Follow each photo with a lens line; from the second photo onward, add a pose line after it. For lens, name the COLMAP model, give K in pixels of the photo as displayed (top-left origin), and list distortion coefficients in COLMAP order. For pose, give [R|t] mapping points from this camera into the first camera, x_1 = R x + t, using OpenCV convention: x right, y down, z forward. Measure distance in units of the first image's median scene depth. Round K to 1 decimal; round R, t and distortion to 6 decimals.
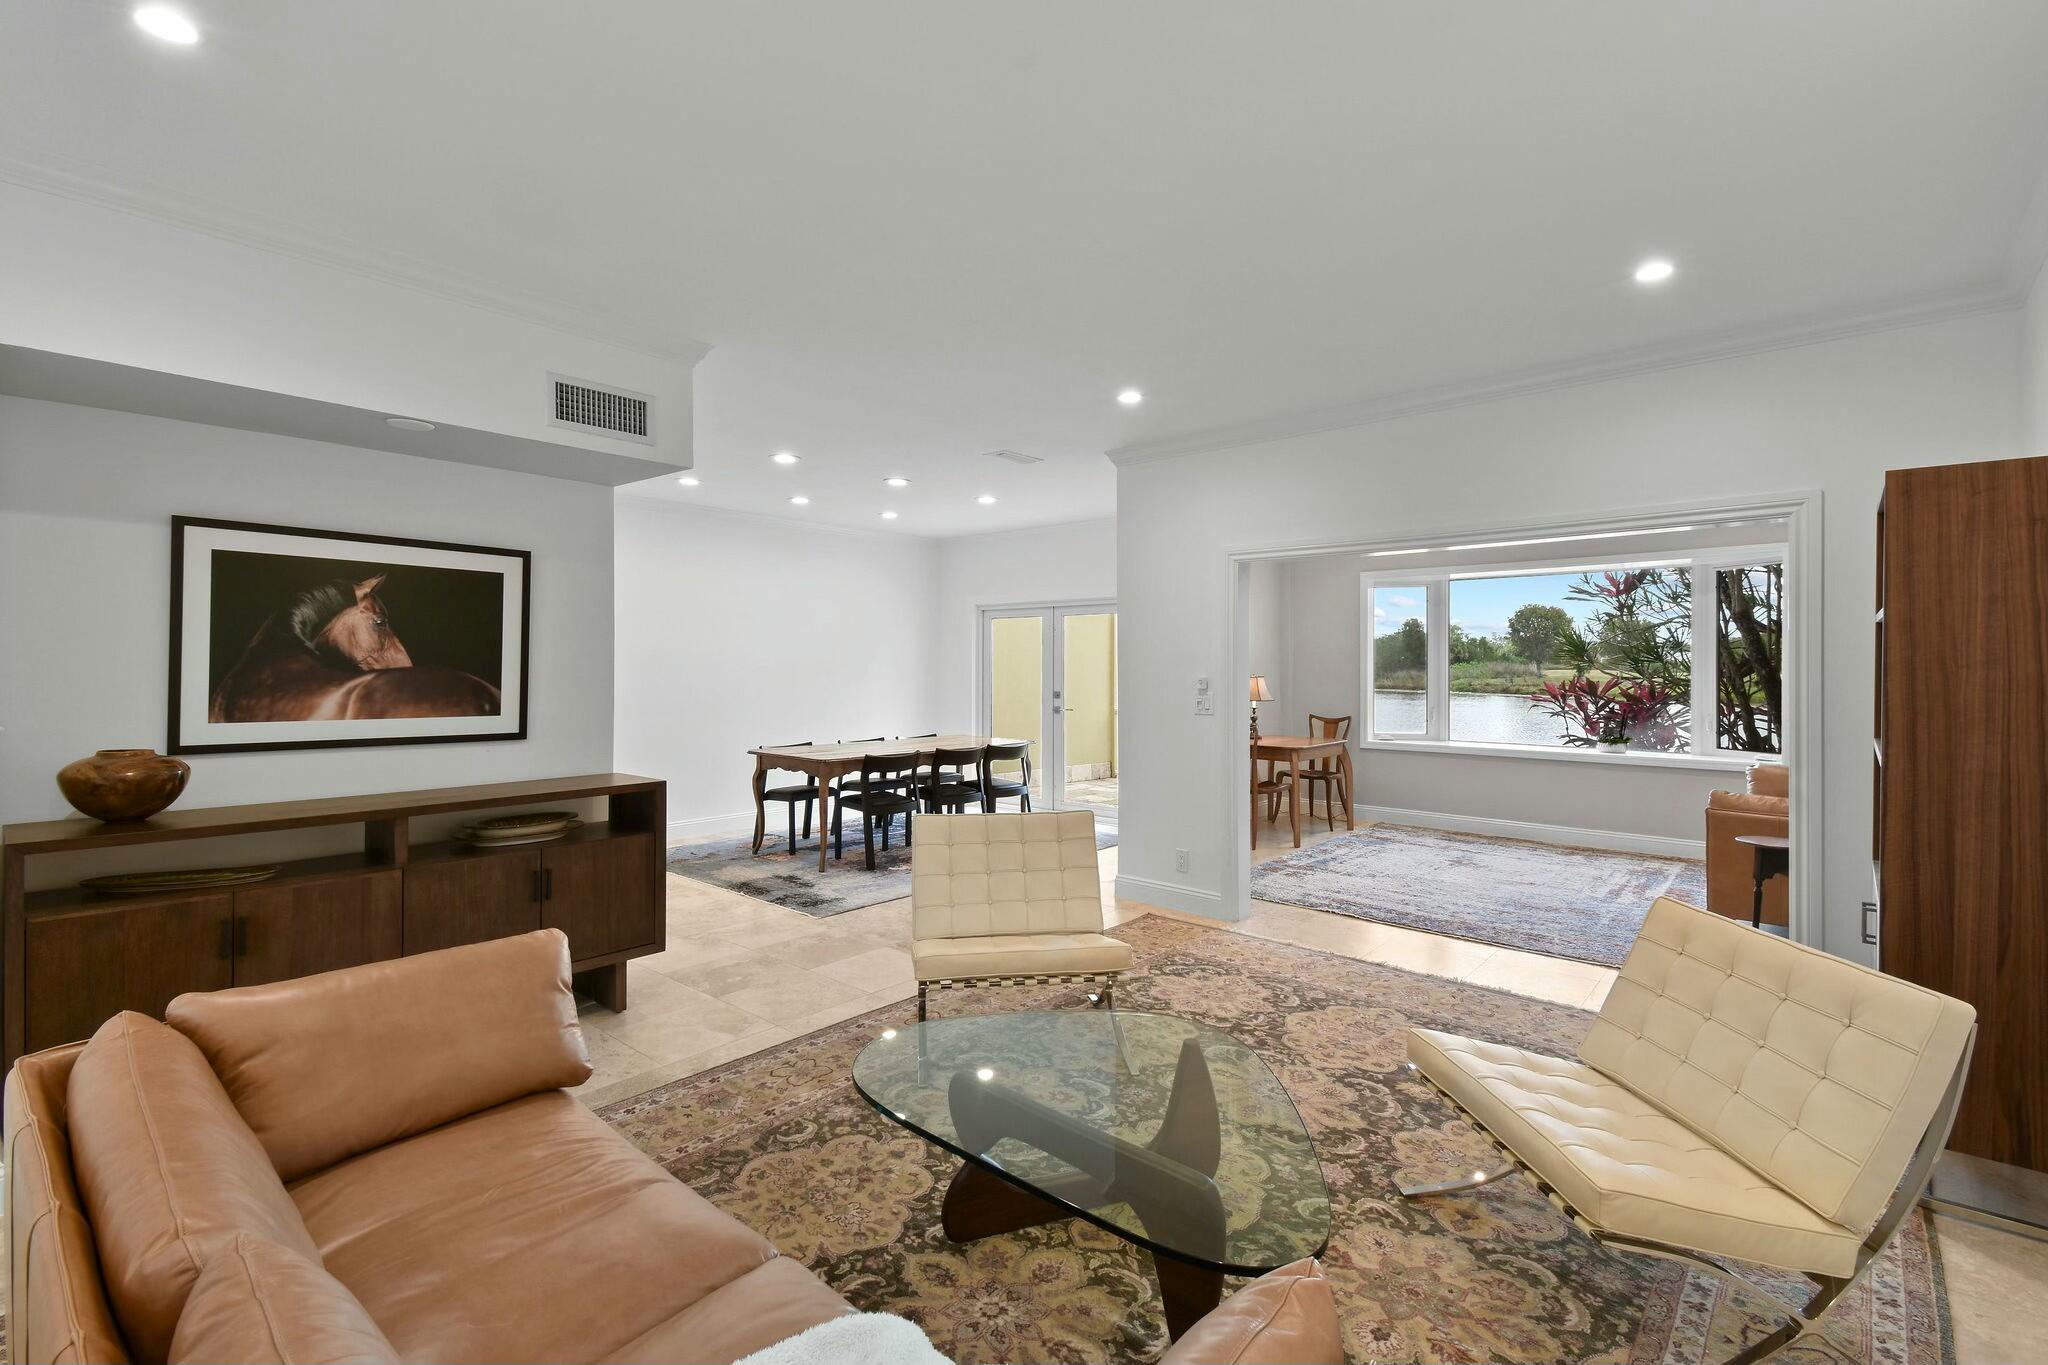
lens RADIAL K [[922.0, 0, 1035.9], [0, 922.0, 654.2], [0, 0, 1]] dist [0.039993, -0.019110]
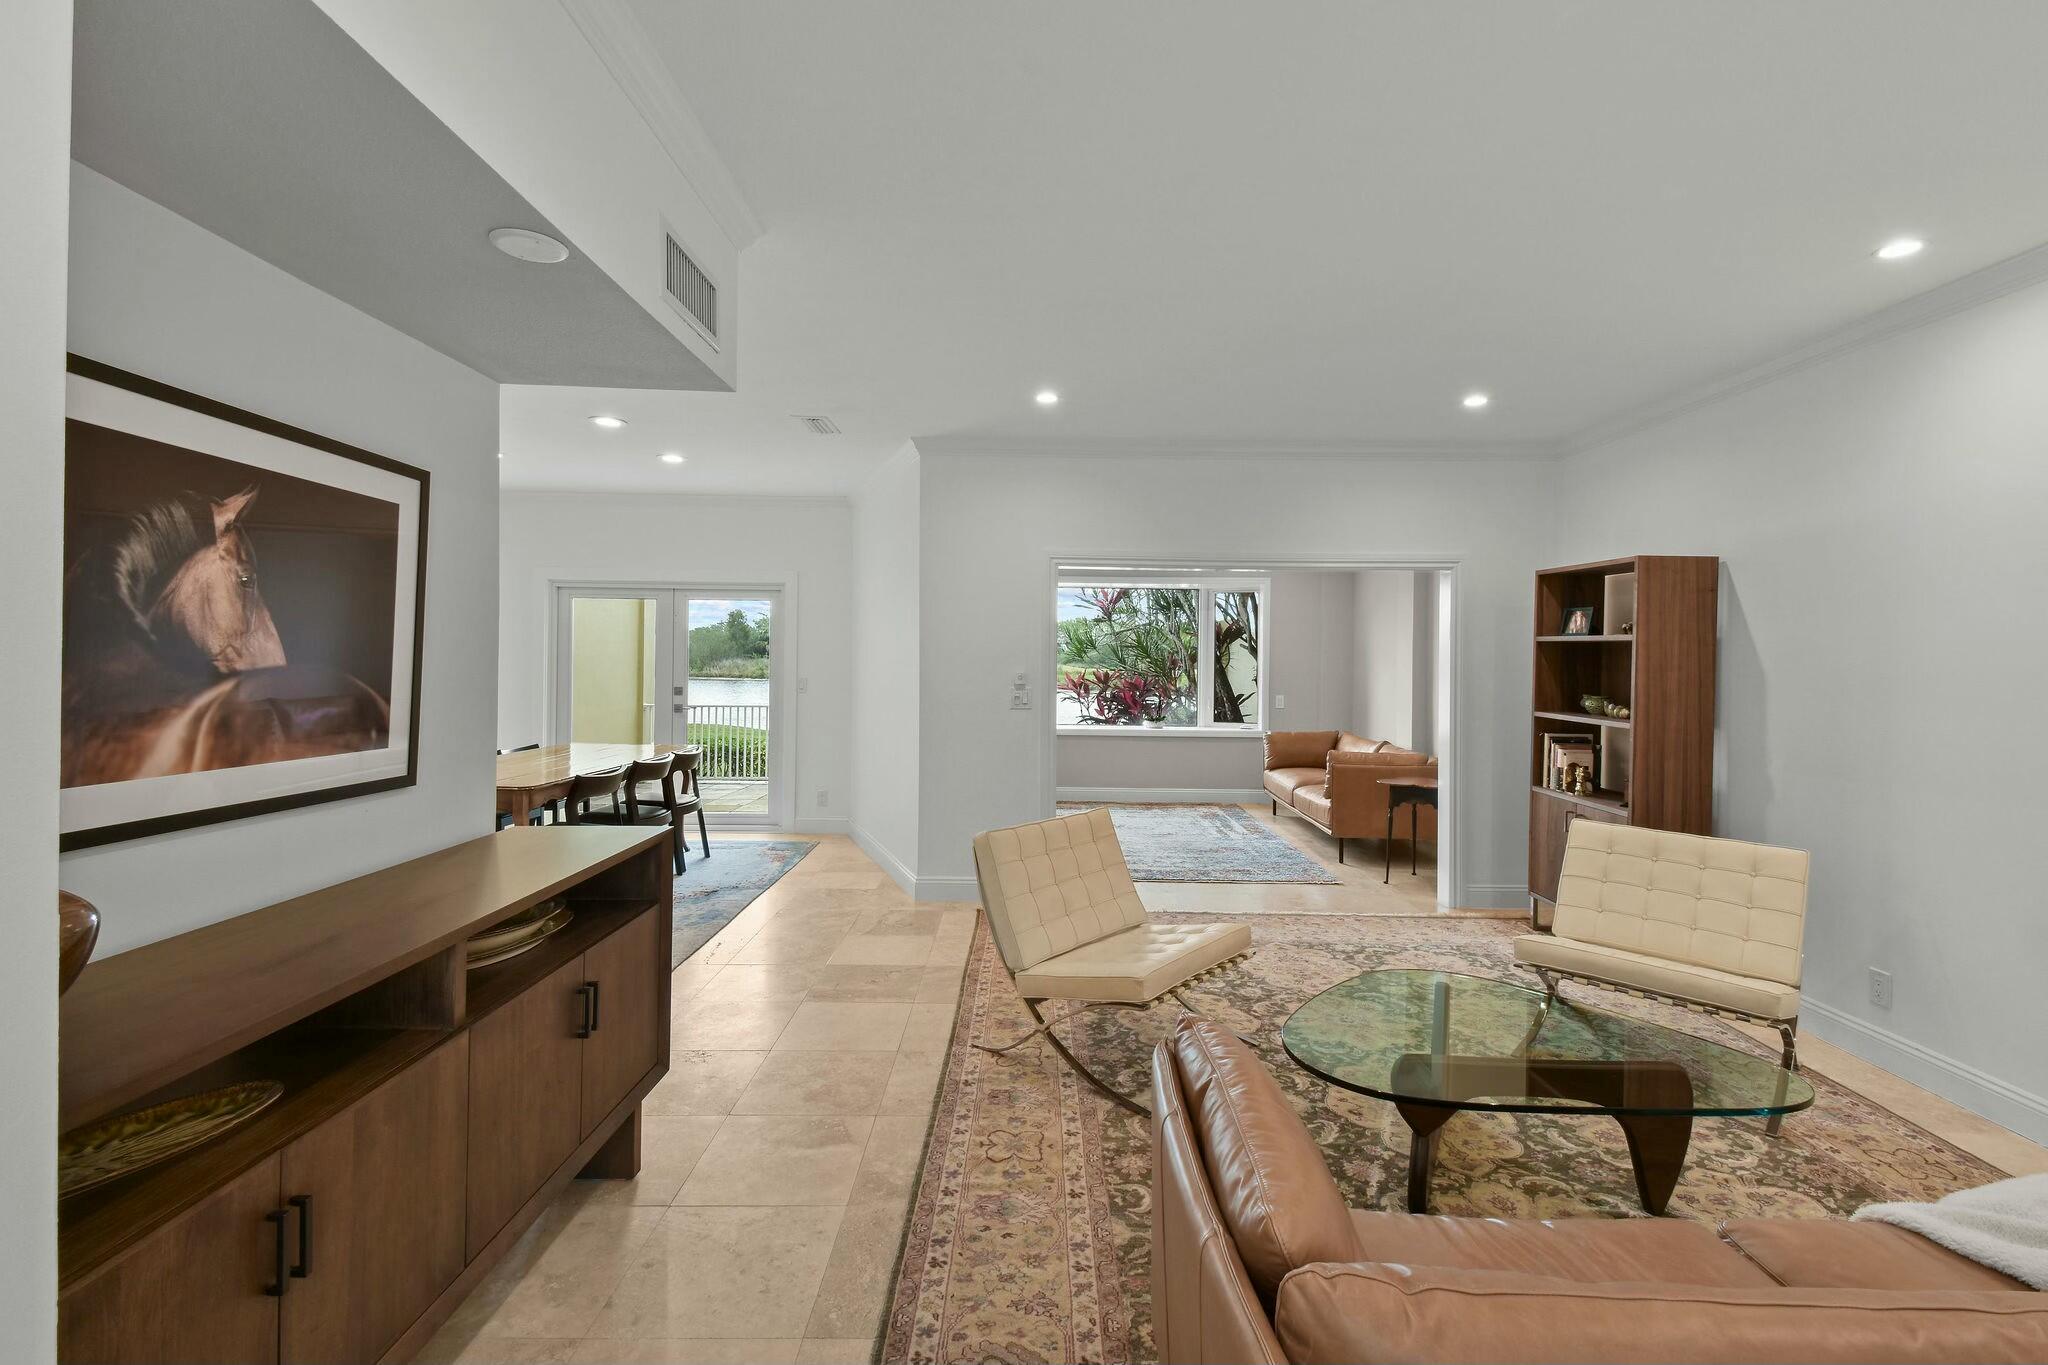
lens RADIAL K [[922.0, 0, 1030.5], [0, 922.0, 645.9], [0, 0, 1]] dist [0.039993, -0.019110]
pose [[0.748511, 0.015262, 0.662947, -0.726367], [-0.018124, 0.999832, -0.002555, -0.004078], [-0.662874, -0.010103, 0.748662, 0.324336]]
